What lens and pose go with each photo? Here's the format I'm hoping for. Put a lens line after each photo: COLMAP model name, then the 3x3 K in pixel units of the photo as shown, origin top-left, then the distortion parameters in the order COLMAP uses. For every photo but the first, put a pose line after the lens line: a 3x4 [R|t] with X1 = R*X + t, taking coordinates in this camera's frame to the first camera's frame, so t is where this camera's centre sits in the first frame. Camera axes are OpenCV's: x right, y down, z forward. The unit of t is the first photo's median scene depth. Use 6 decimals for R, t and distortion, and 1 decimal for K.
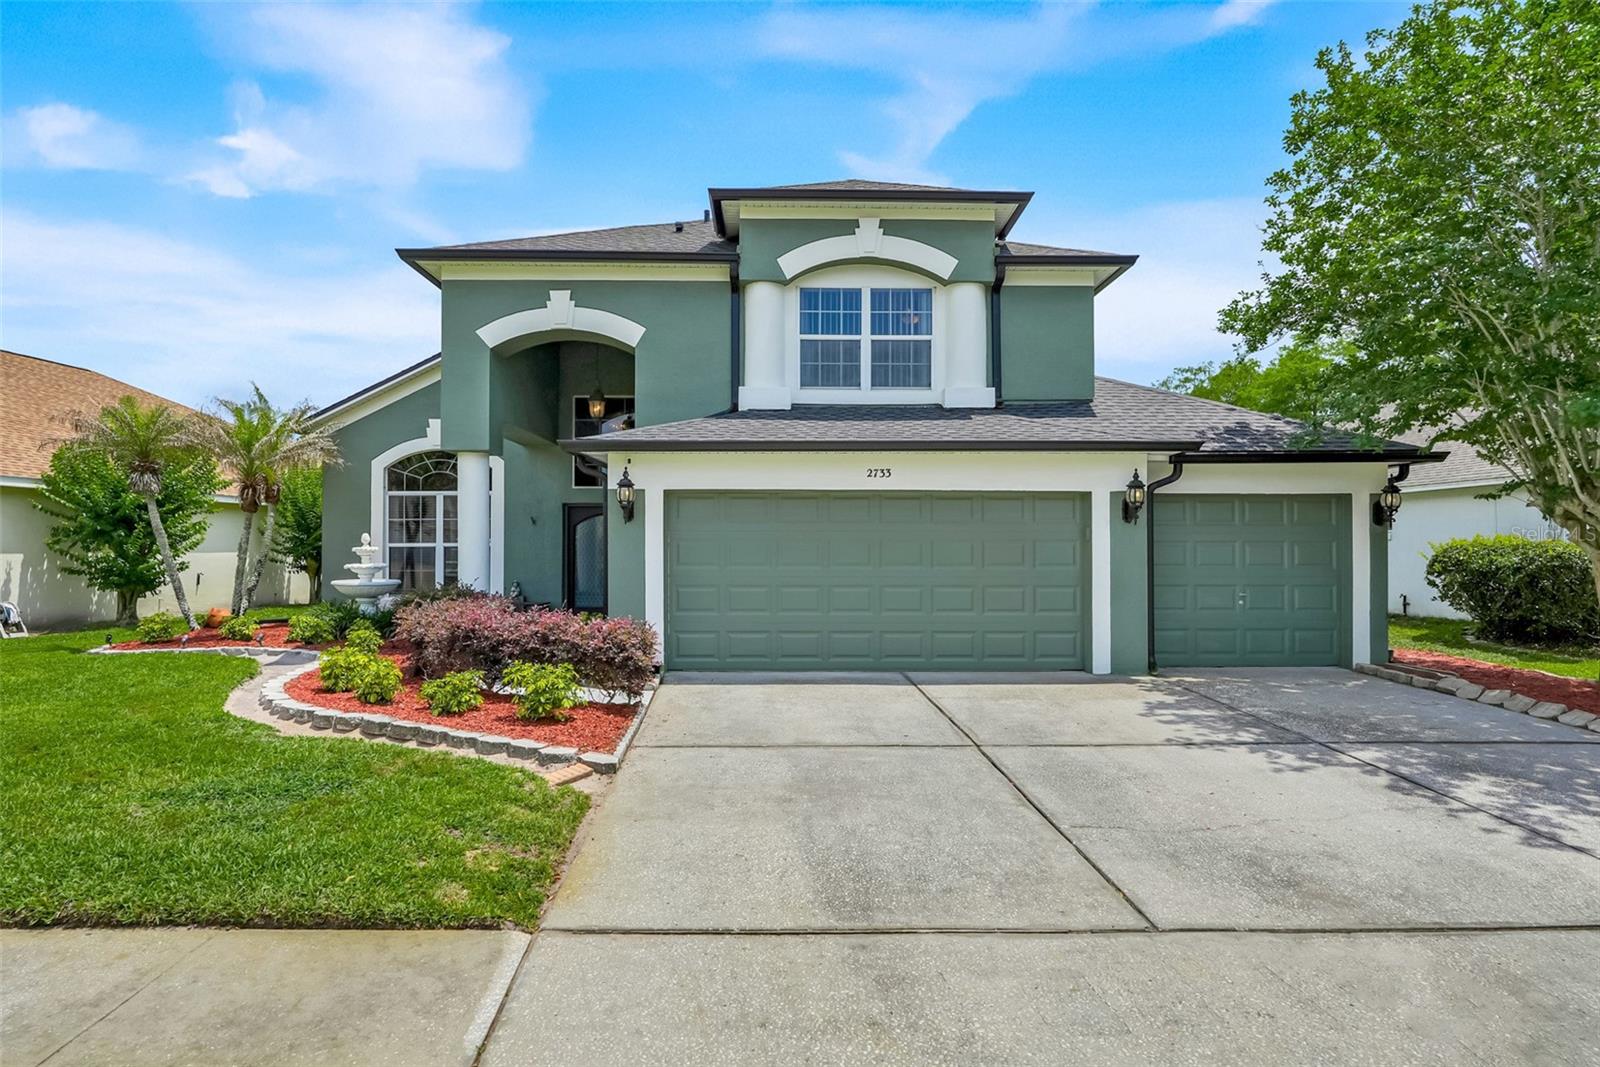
lens RADIAL K [[889.8, 0, 790.4], [0, 889.8, 529.3], [0, 0, 1]] dist [0.002713, 0.001180]
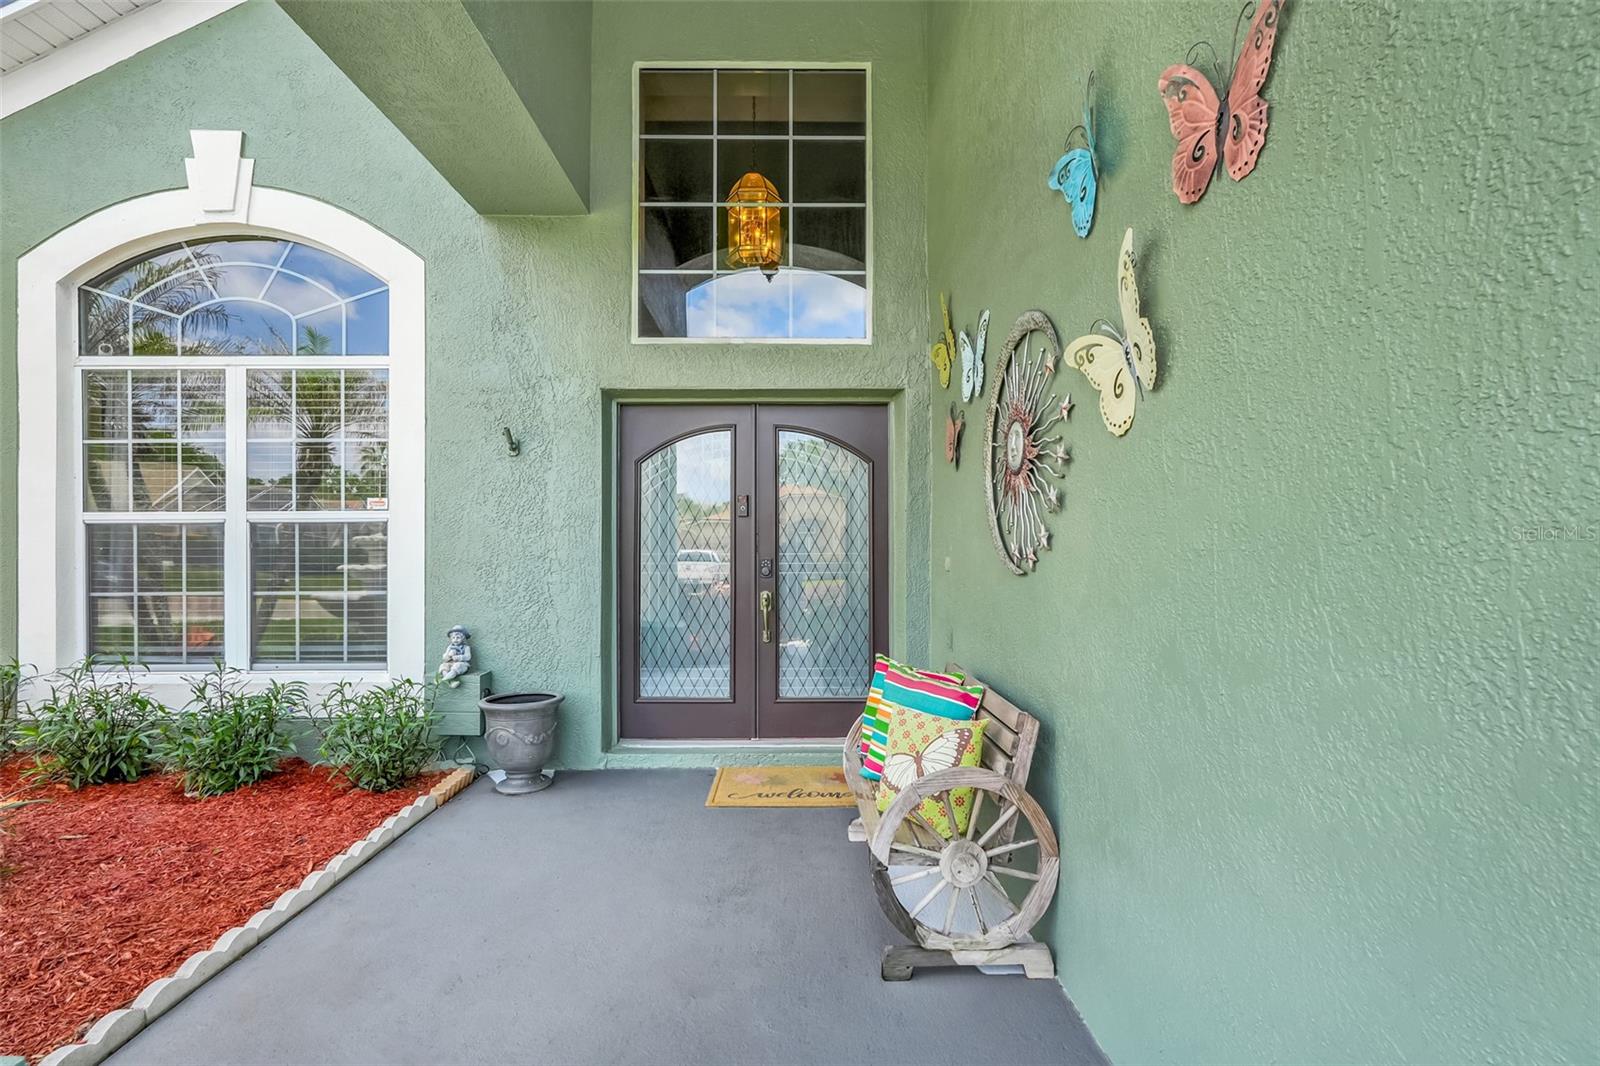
lens RADIAL K [[707.9, 0, 800.0], [0, 707.9, 533.0], [0, 0, 1]] dist [-0.000958, 0.000332]
pose [[0.999851, -0.001299, -0.017207, -0.234123], [0.001387, 0.999986, 0.005111, 0.029544], [0.017200, -0.005134, 0.999839, 0.970401]]
